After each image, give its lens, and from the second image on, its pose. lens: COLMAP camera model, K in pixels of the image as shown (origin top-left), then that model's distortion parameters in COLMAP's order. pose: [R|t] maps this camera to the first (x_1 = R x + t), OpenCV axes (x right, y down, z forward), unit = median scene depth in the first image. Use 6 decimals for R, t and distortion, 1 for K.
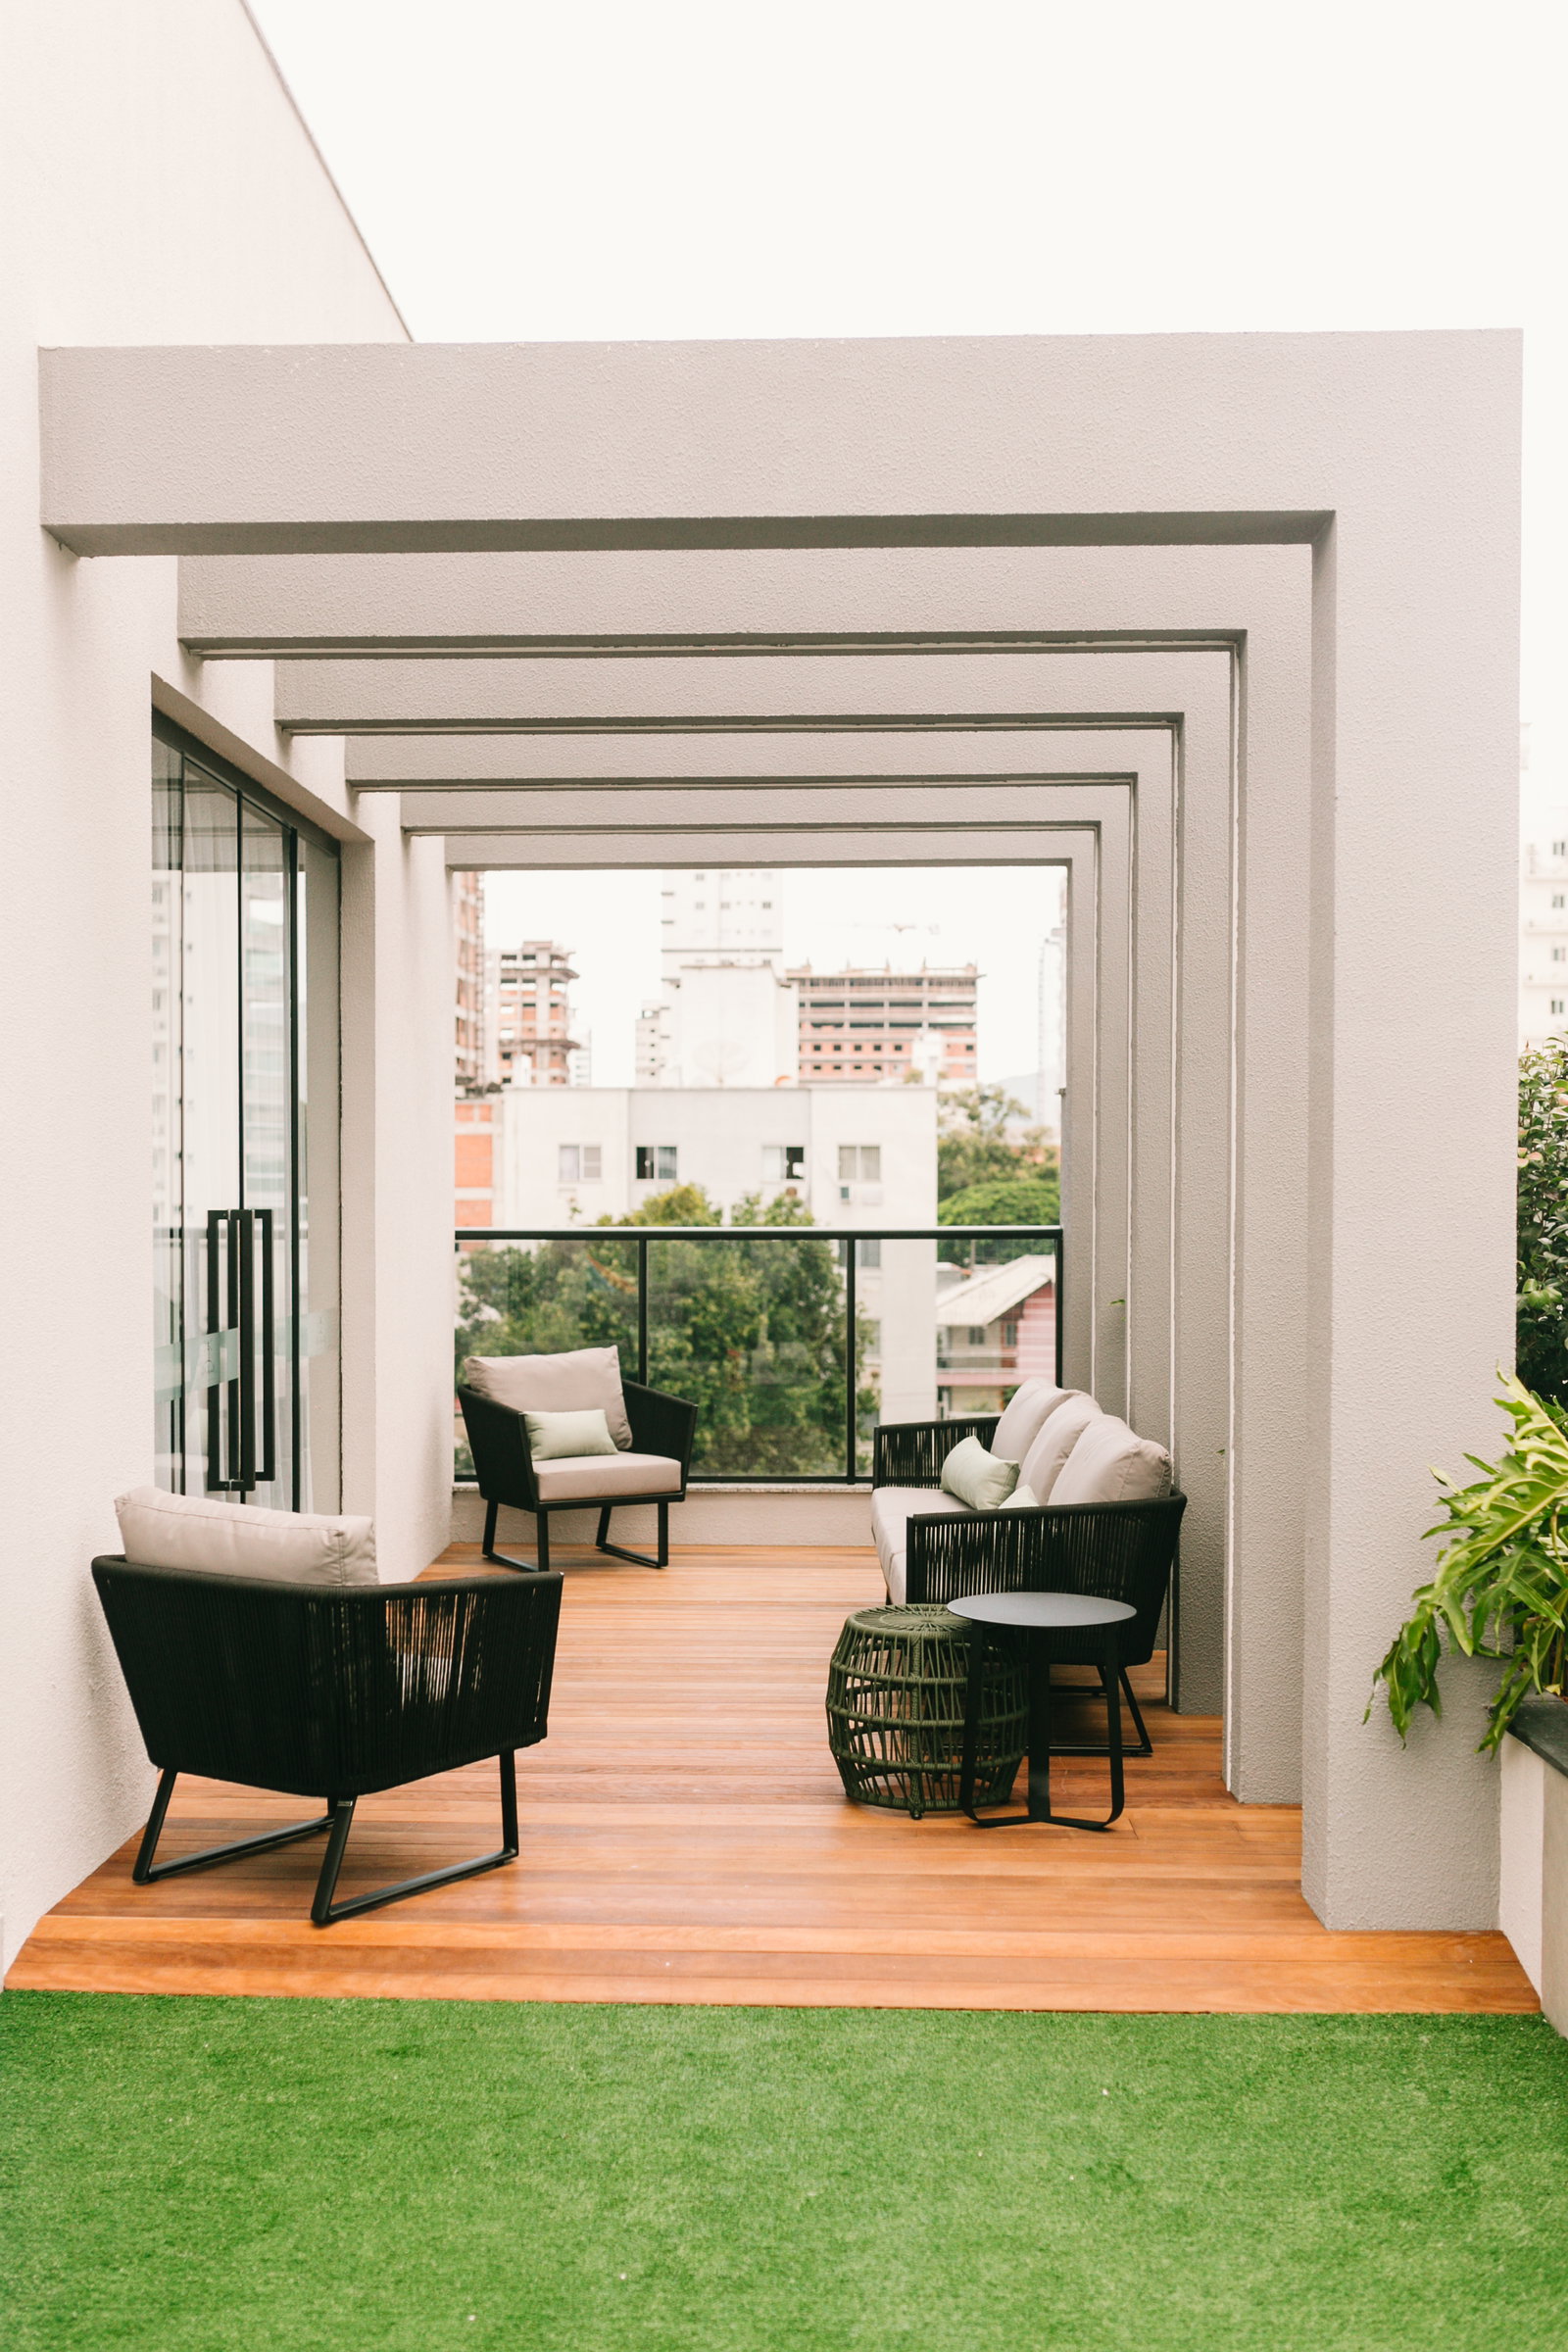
lens RADIAL K [[2462.1, 0, 767.5], [0, 2462.1, 1234.4], [0, 0, 1]] dist [-0.016965, 0.000000]
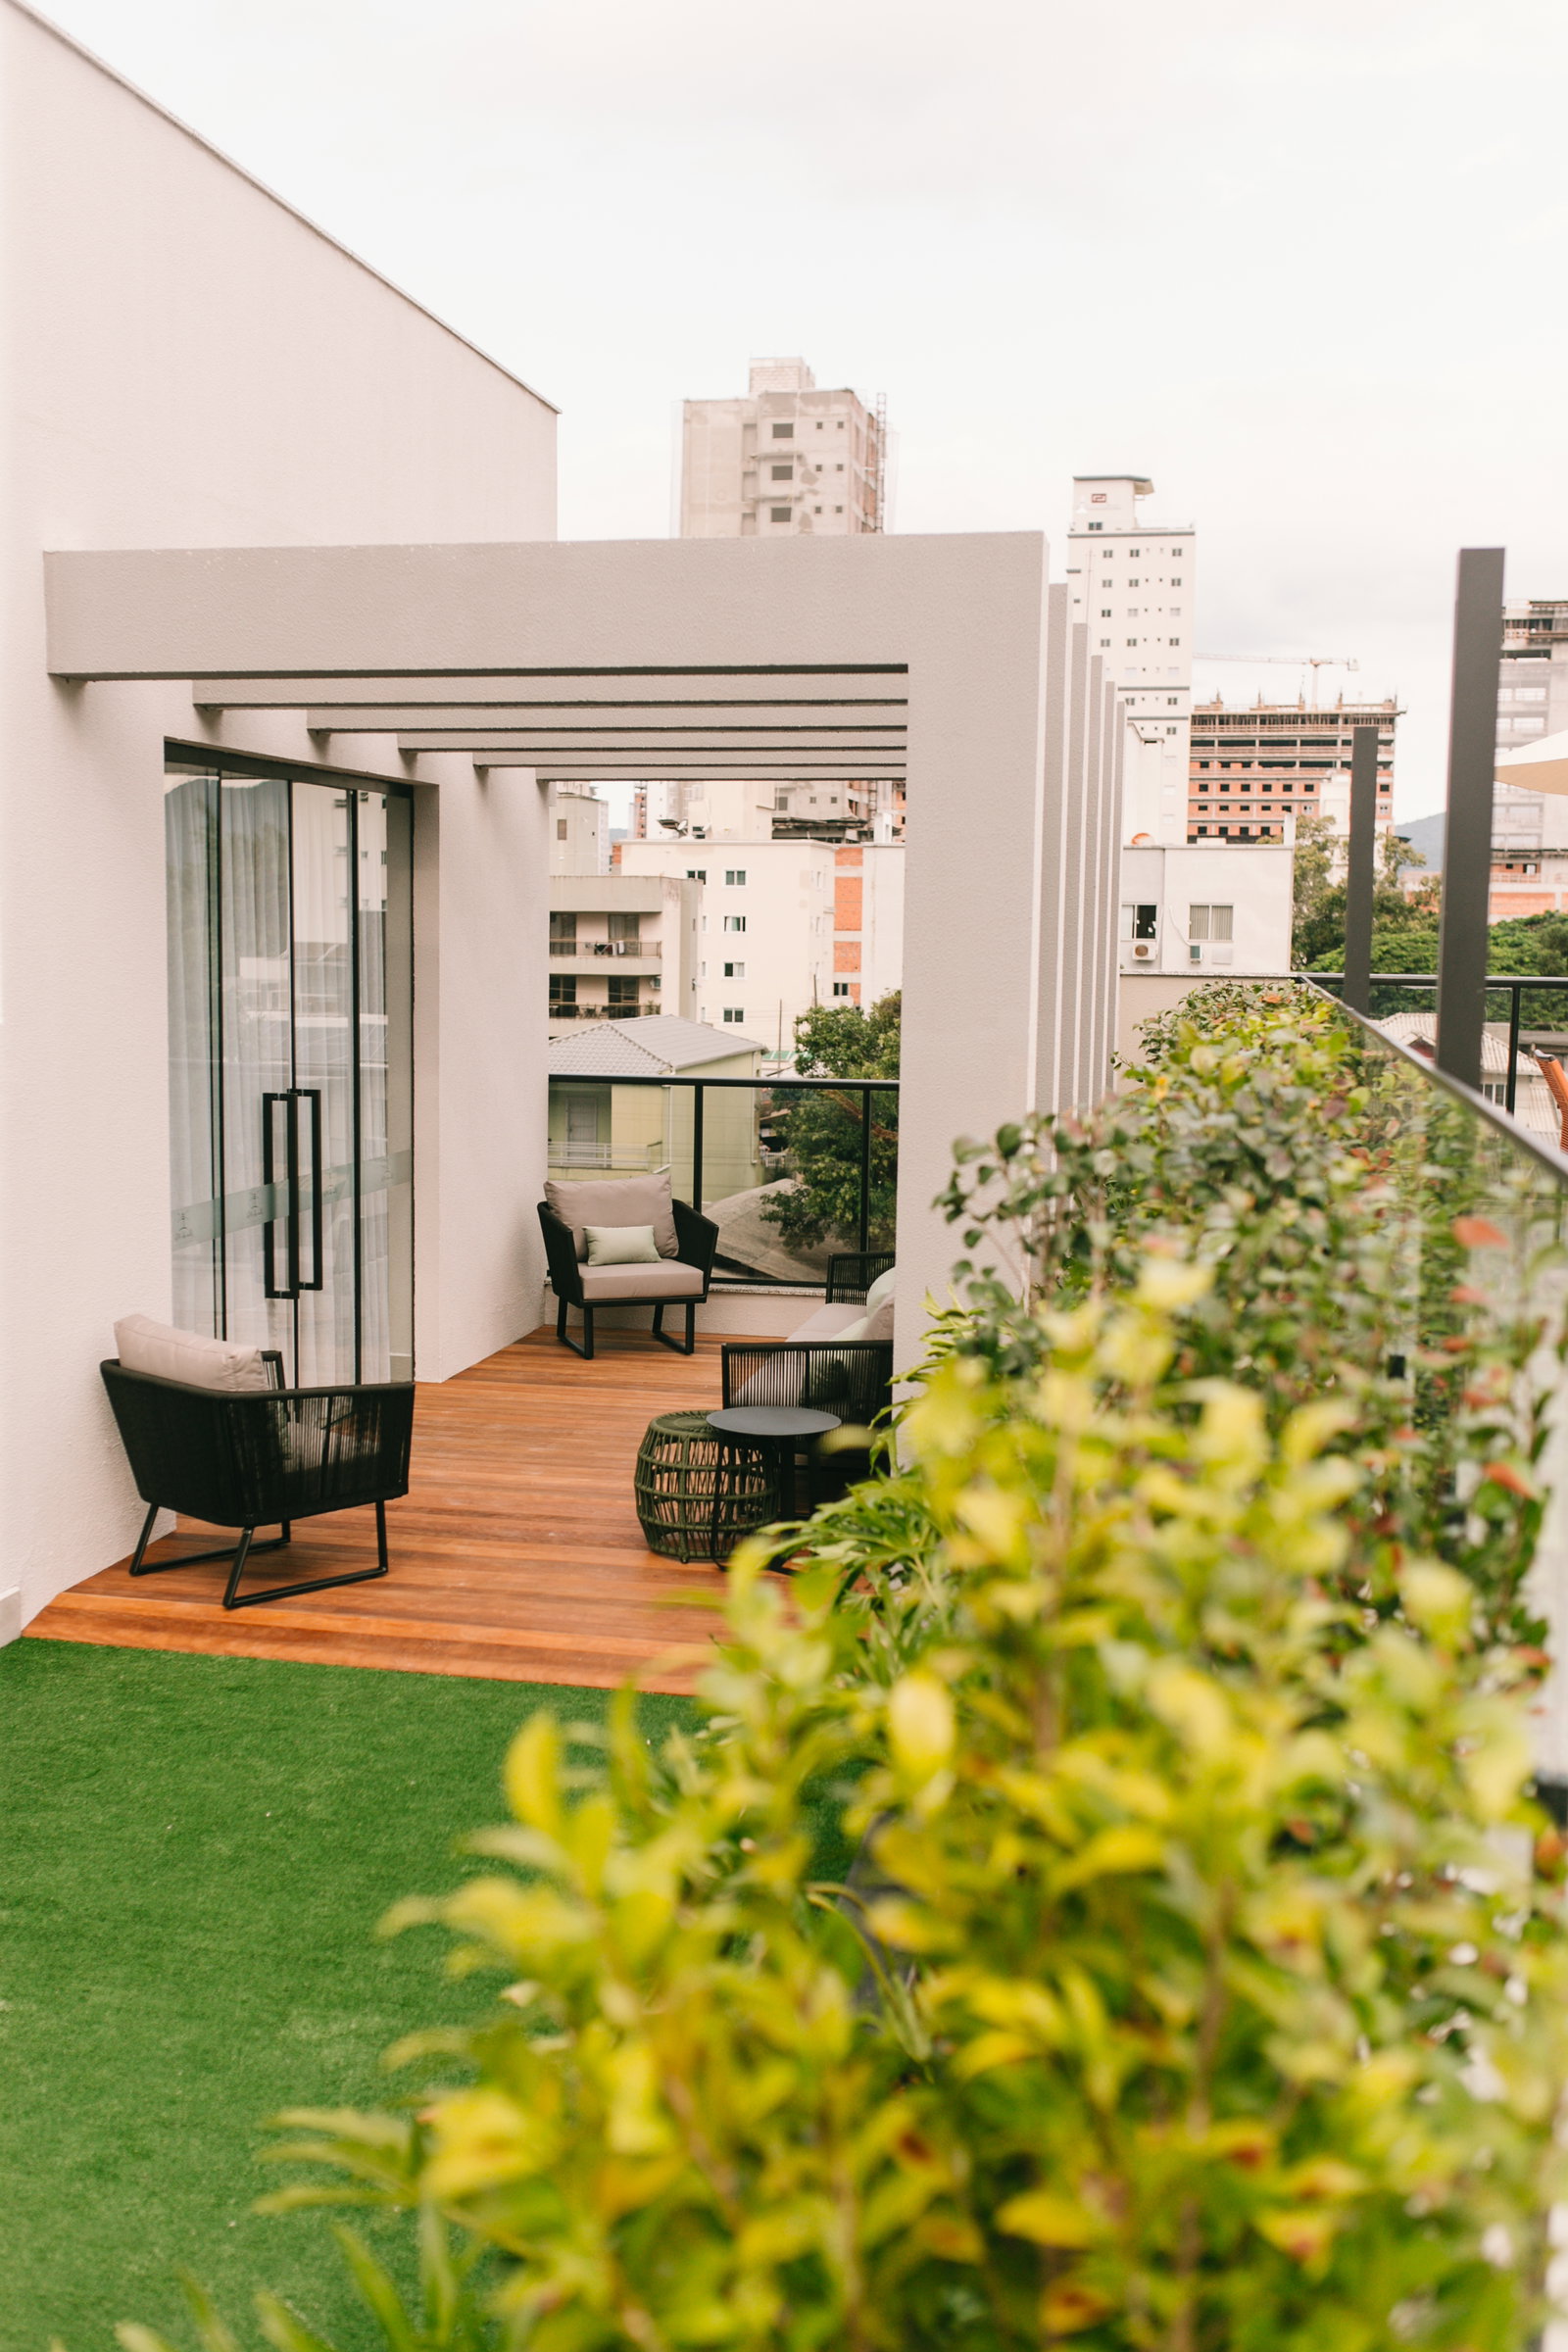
lens RADIAL K [[2462.1, 0, 755.6], [0, 2462.1, 1210.6], [0, 0, 1]] dist [-0.016965, 0.000000]
pose [[0.984473, 0.033568, -0.172298, 0.305640], [-0.016326, 0.994800, 0.100529, -0.095608], [0.174777, -0.096155, 0.979902, -0.320362]]
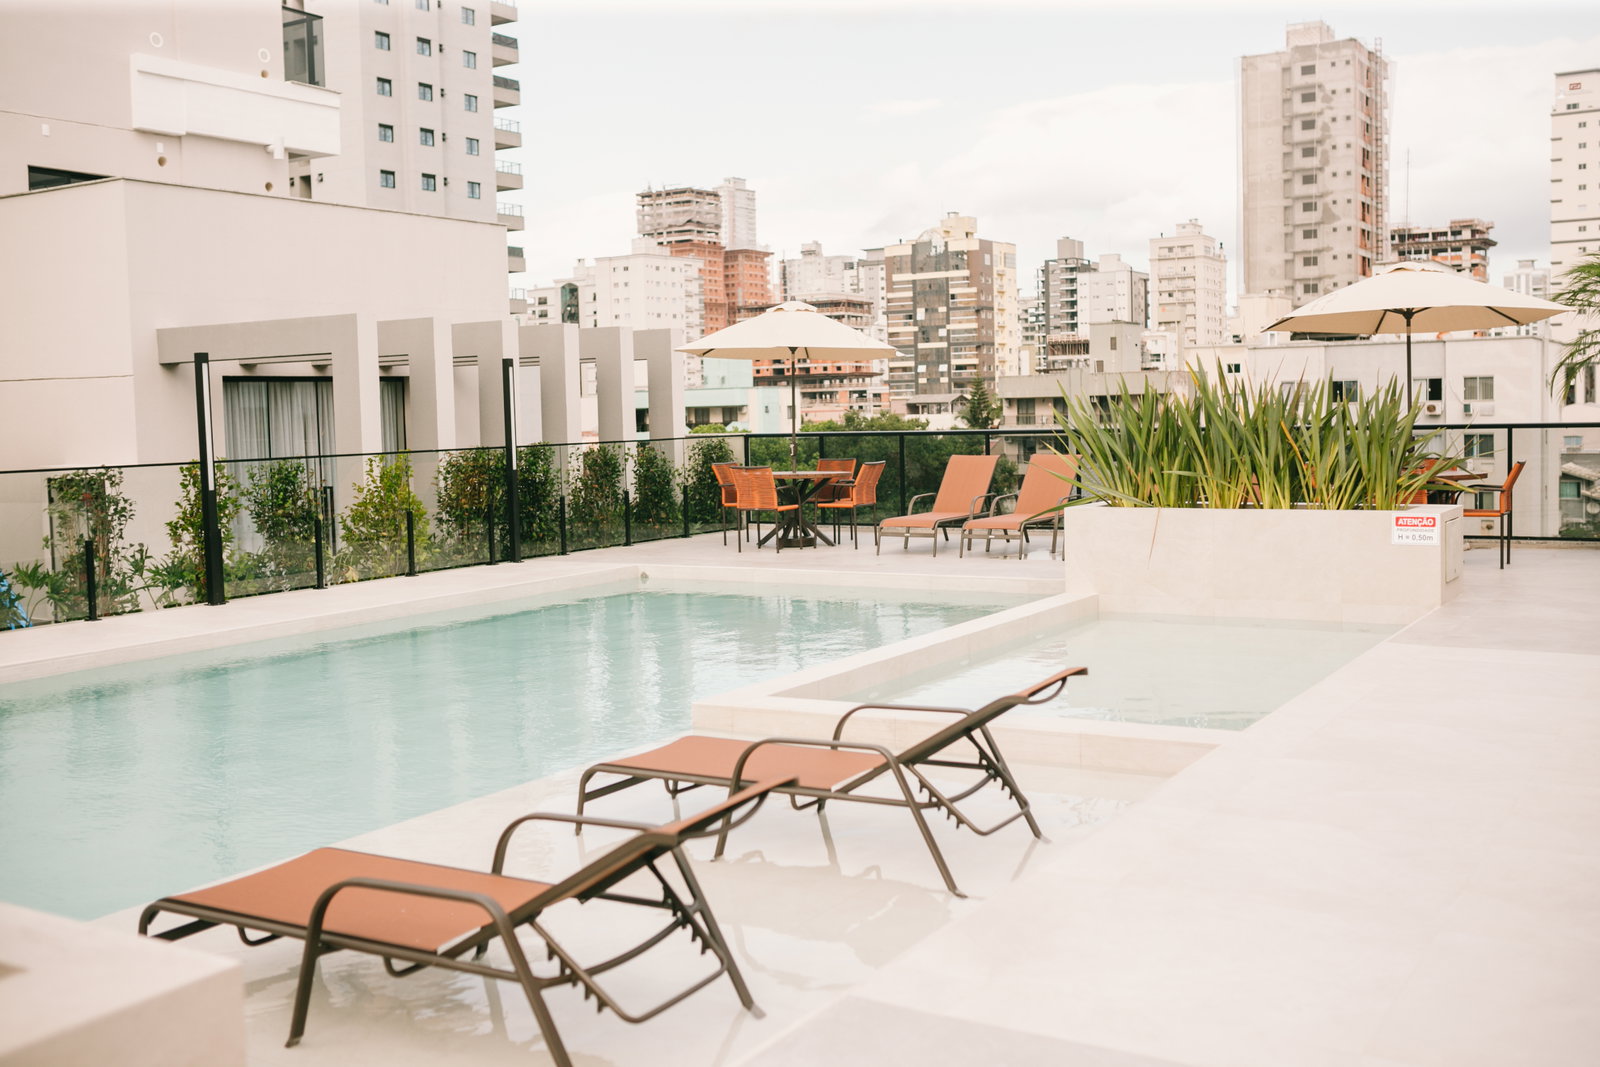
lens RADIAL K [[1674.9, 0, 801.1], [0, 1674.9, 528.8], [0, 0, 1]] dist [-0.016965, 0.000000]
pose [[0.853606, 0.020204, -0.520527, 2.145234], [0.013500, 0.998054, 0.060878, -0.105974], [0.520744, -0.058993, 0.851672, -1.057061]]
